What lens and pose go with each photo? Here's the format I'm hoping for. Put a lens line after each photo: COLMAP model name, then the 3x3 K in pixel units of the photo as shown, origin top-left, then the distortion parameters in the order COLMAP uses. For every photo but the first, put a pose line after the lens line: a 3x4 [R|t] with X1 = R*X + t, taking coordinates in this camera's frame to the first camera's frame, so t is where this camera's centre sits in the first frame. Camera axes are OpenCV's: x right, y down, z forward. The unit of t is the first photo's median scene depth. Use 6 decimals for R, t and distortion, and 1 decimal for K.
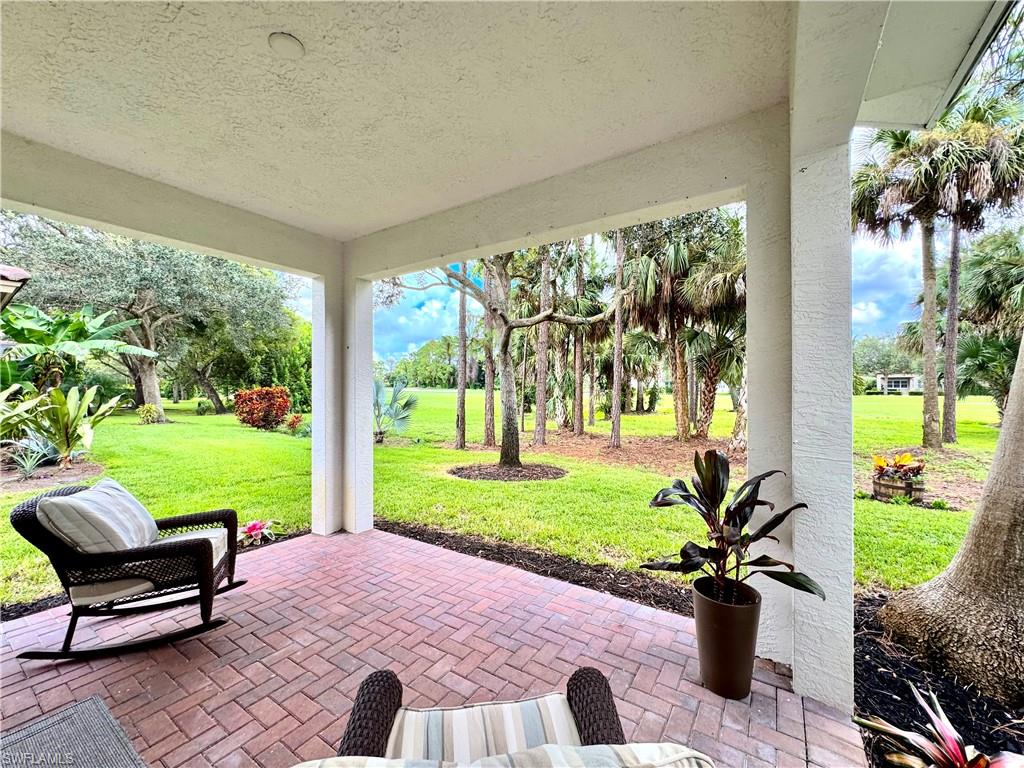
lens RADIAL K [[410.0, 0, 512.0], [0, 410.0, 384.0], [0, 0, 1]] dist [-0.002874, 0.000671]
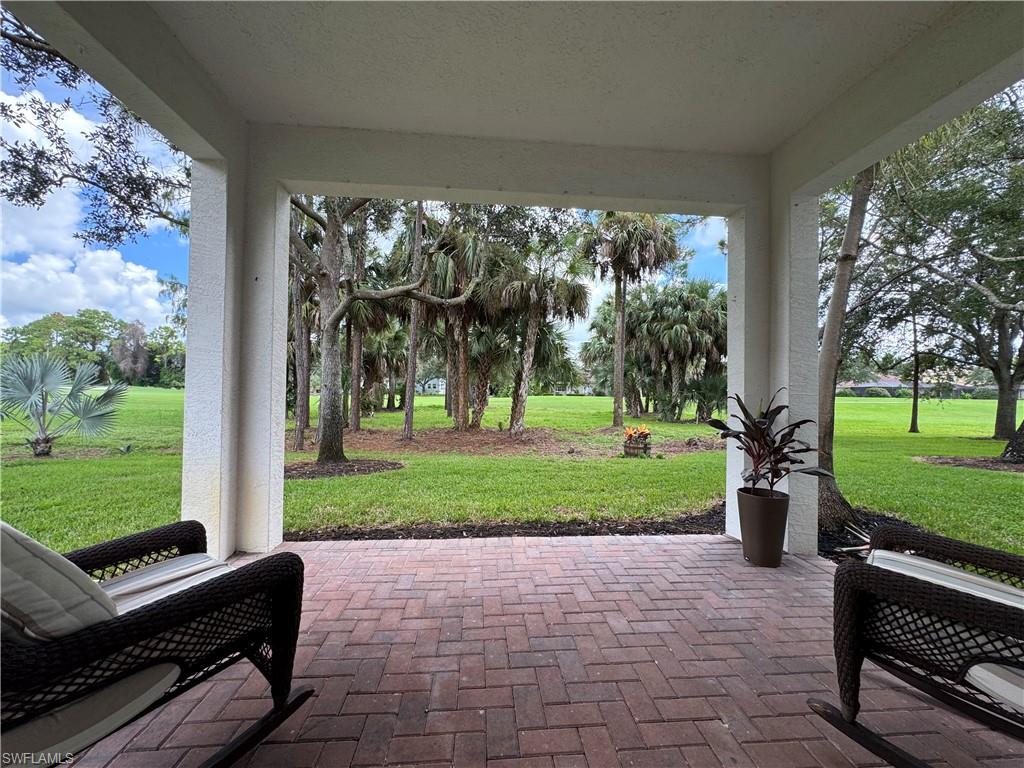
lens RADIAL K [[408.0, 0, 512.4], [0, 408.0, 385.0], [0, 0, 1]] dist [-0.004991, 0.001056]
pose [[0.789914, 0.023025, 0.612785, -0.486397], [-0.021901, 0.999717, -0.009332, 0.084534], [-0.612826, -0.006049, 0.790195, 0.215206]]
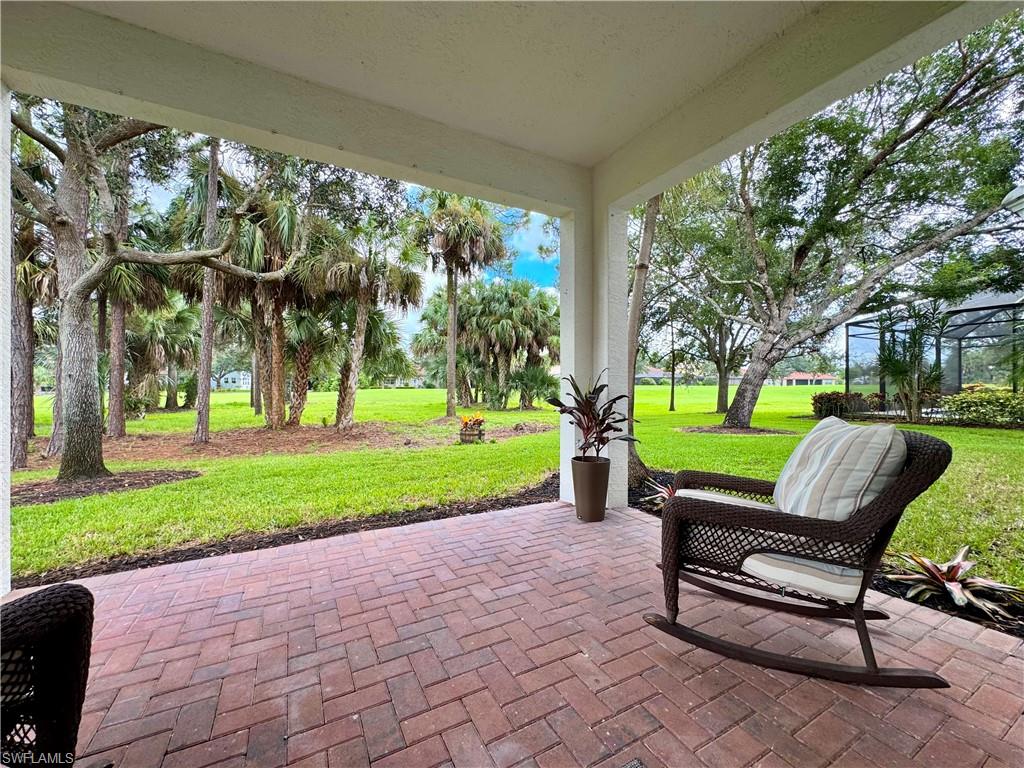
lens RADIAL K [[408.0, 0, 512.4], [0, 408.0, 385.0], [0, 0, 1]] dist [-0.004991, 0.001056]
pose [[0.478232, 0.002488, 0.878230, -0.504893], [-0.008388, 0.999963, 0.001735, 0.104008], [-0.878194, -0.008197, 0.478235, 0.250197]]
